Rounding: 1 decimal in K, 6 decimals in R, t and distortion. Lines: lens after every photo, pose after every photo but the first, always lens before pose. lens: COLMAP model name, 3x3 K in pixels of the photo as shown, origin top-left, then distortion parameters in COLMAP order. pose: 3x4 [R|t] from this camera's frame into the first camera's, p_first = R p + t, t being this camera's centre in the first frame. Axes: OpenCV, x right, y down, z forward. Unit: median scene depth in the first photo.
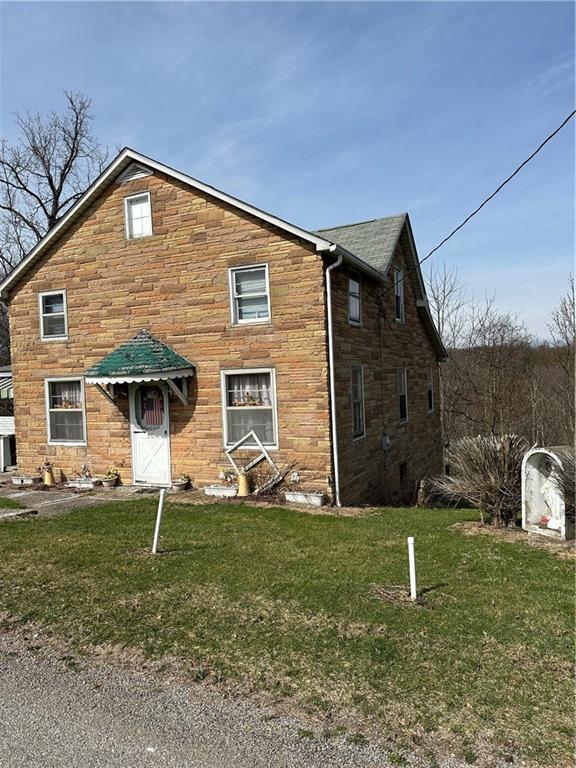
lens RADIAL K [[542.8, 0, 290.6], [0, 542.8, 386.6], [0, 0, 1]] dist [0.190801, -0.016848]
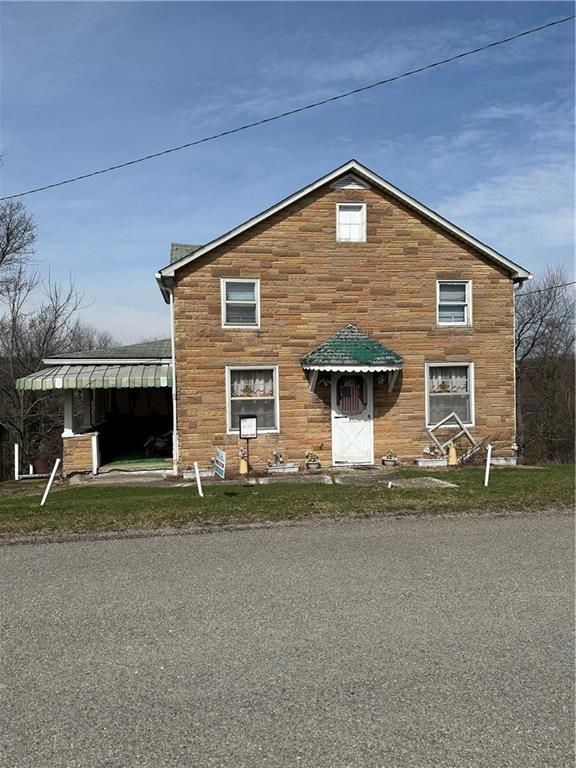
lens RADIAL K [[542.8, 0, 286.3], [0, 542.8, 388.1], [0, 0, 1]] dist [0.190801, -0.016848]
pose [[0.794516, 0.009869, 0.607163, -1.057308], [-0.003616, 0.999927, -0.011521, 0.038697], [-0.607232, 0.006958, 0.794494, 0.209291]]
